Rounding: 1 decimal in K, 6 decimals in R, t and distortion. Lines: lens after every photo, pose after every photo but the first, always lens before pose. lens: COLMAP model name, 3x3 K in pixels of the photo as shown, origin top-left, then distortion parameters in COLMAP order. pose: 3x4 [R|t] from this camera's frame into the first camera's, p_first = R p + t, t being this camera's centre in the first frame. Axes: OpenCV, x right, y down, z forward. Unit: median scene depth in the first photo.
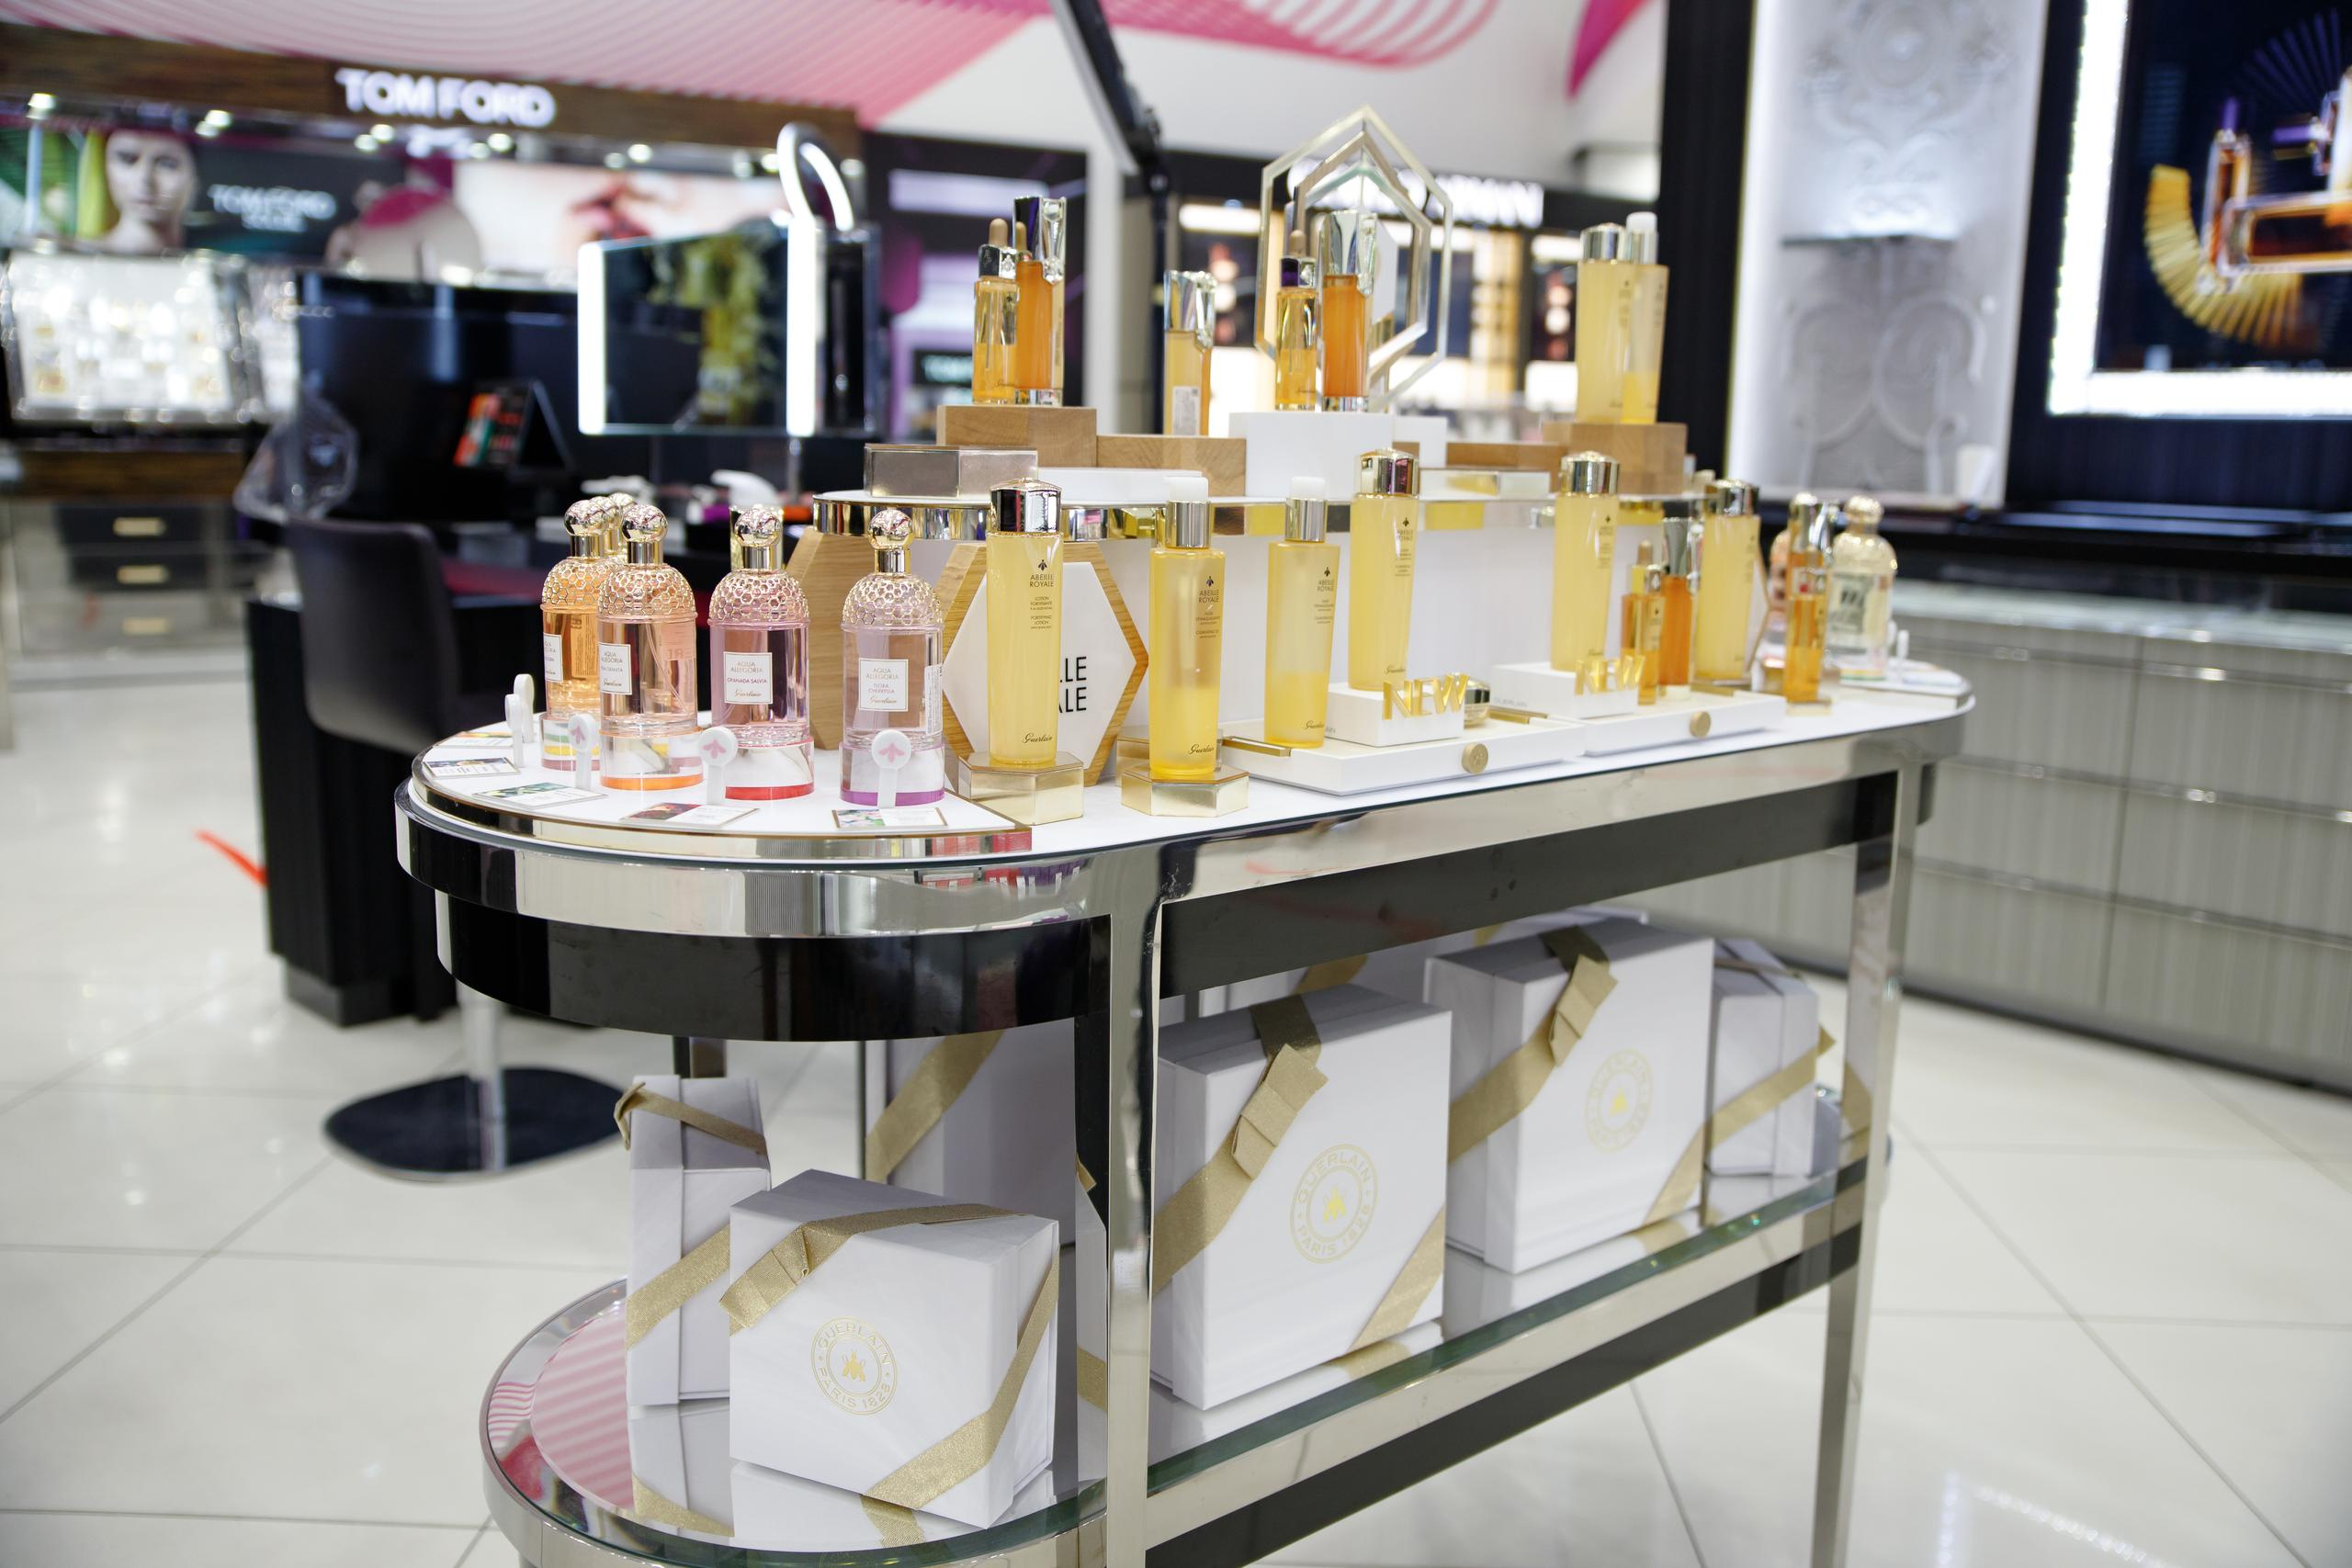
lens RADIAL K [[1952.3, 0, 1169.1], [0, 1952.3, 780.6], [0, 0, 1]] dist [-0.017590, 0.024671]
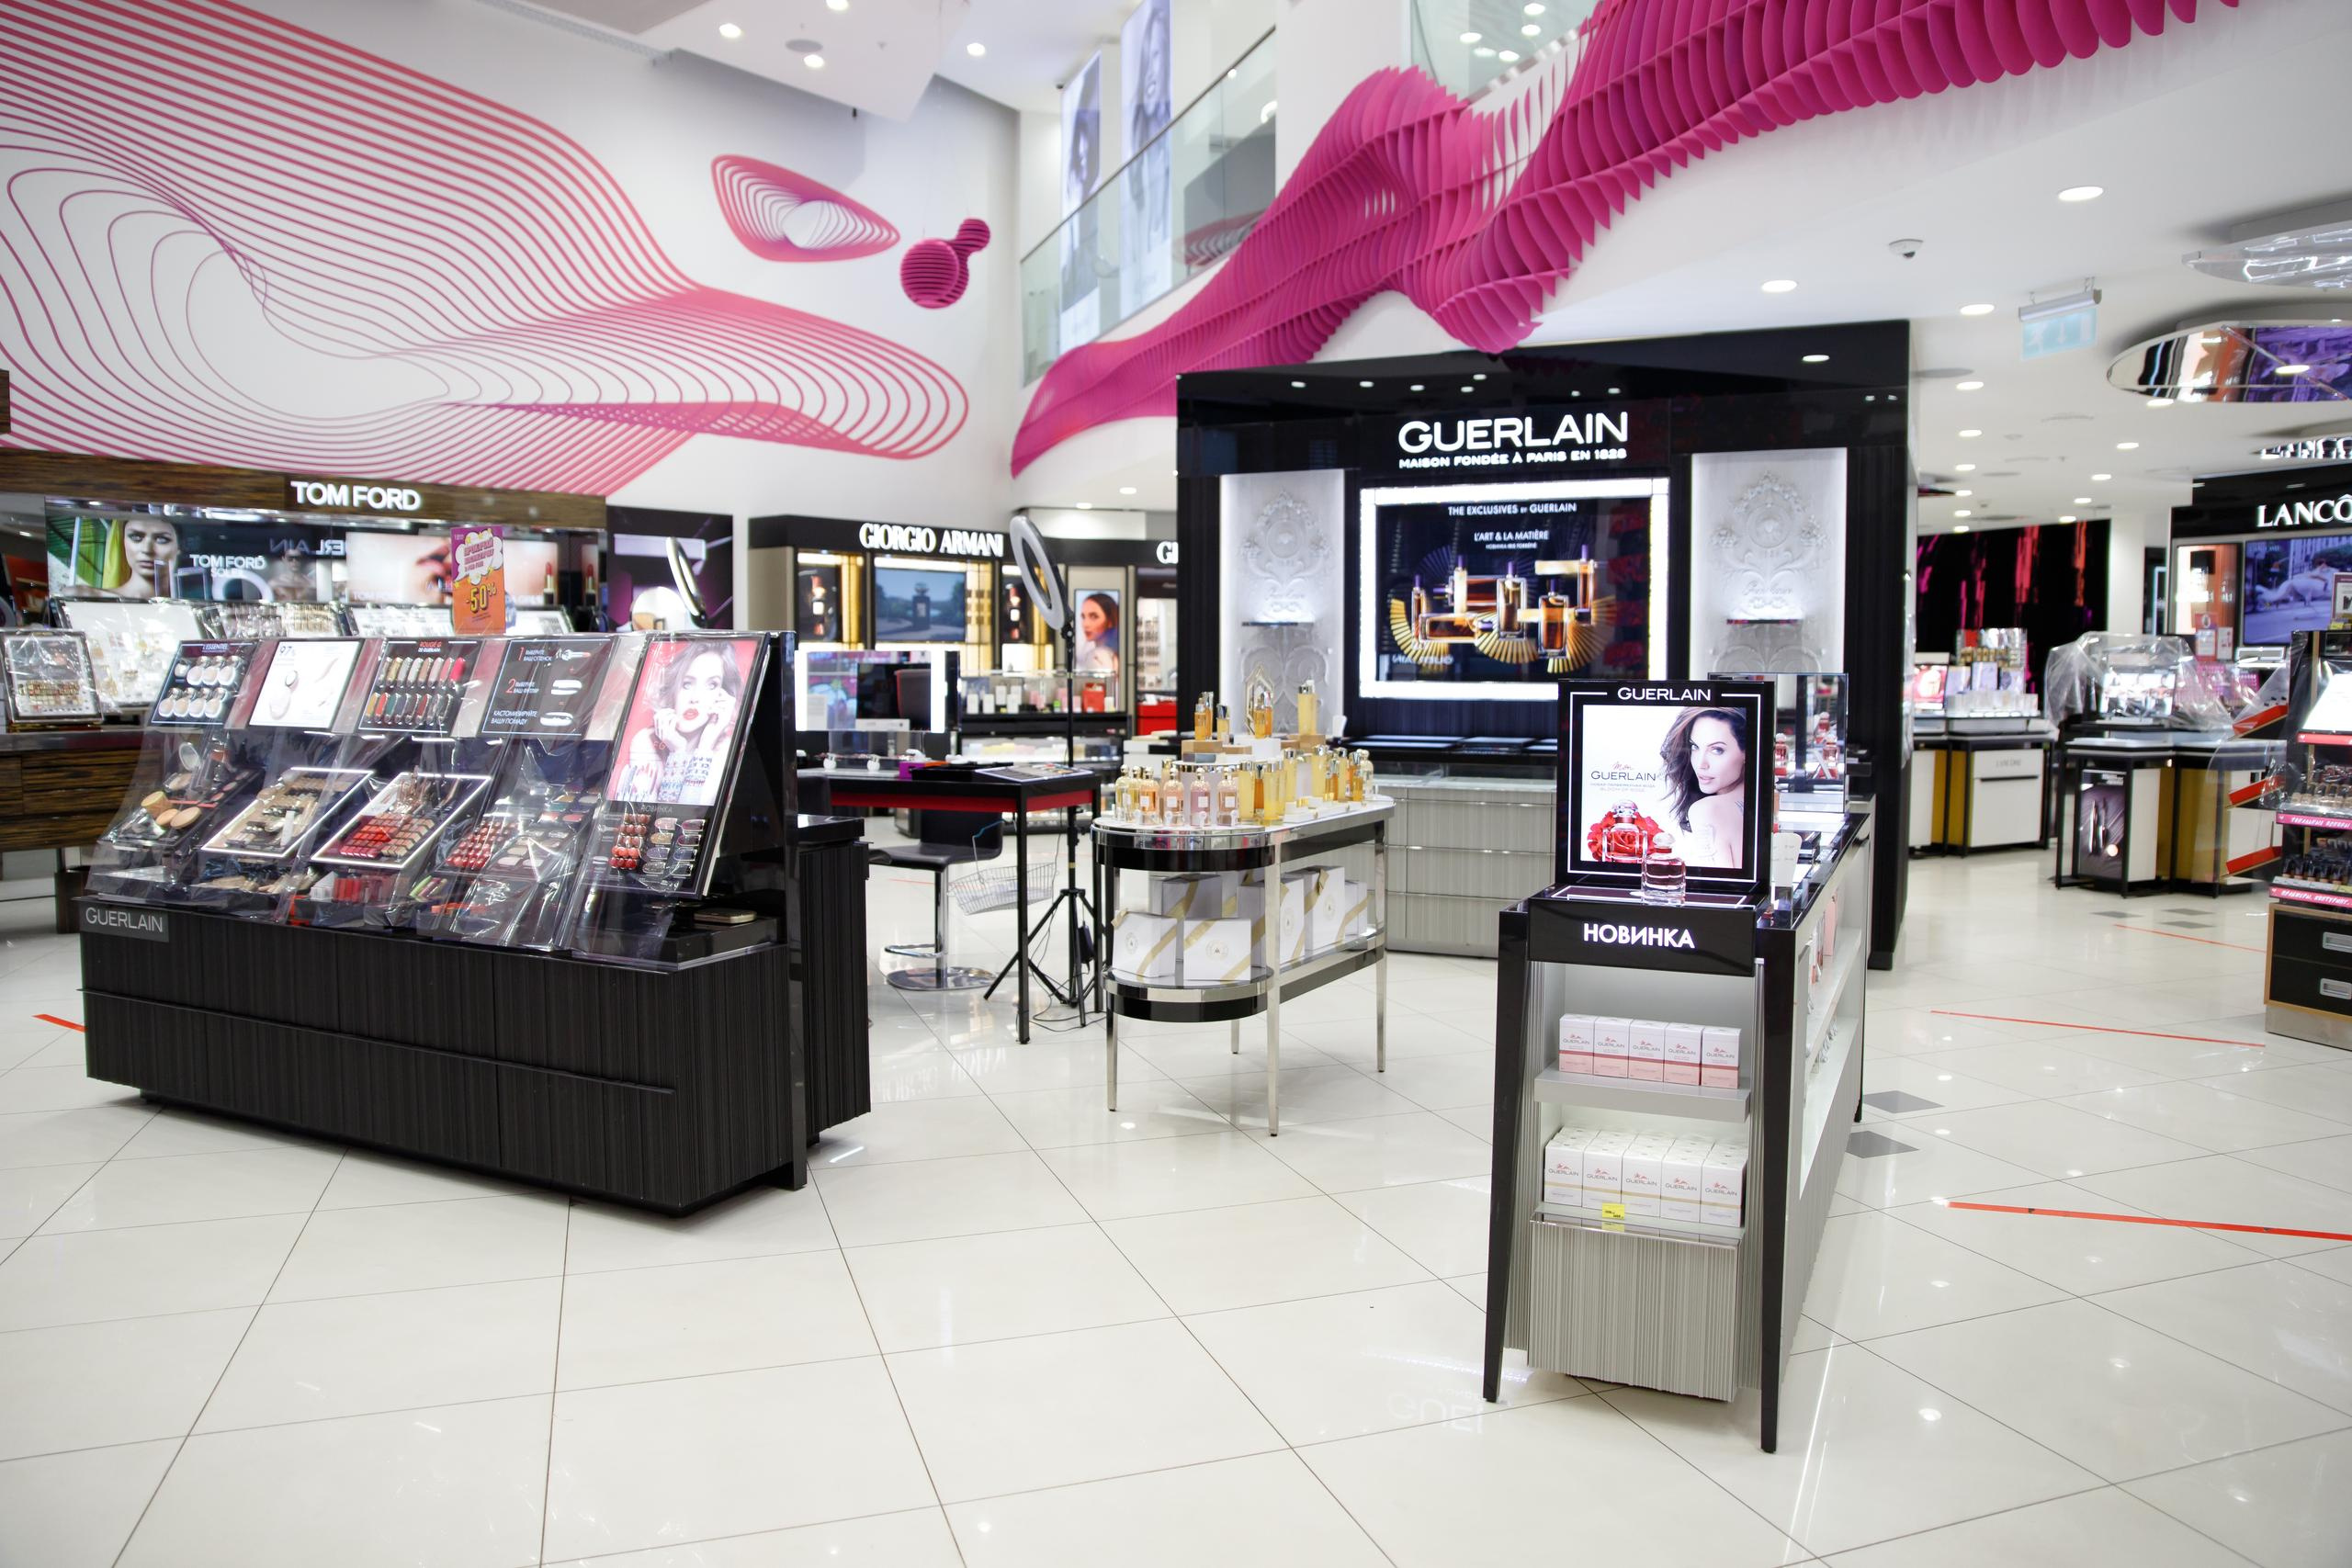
lens RADIAL K [[1627.6, 0, 1177.8], [0, 1627.6, 775.2], [0, 0, 1]] dist [-0.054998, 0.001596]
pose [[0.932207, -0.041960, 0.359485, -0.244190], [0.080211, 0.992509, -0.092153, 0.036295], [-0.352926, 0.114740, 0.928589, -0.389603]]
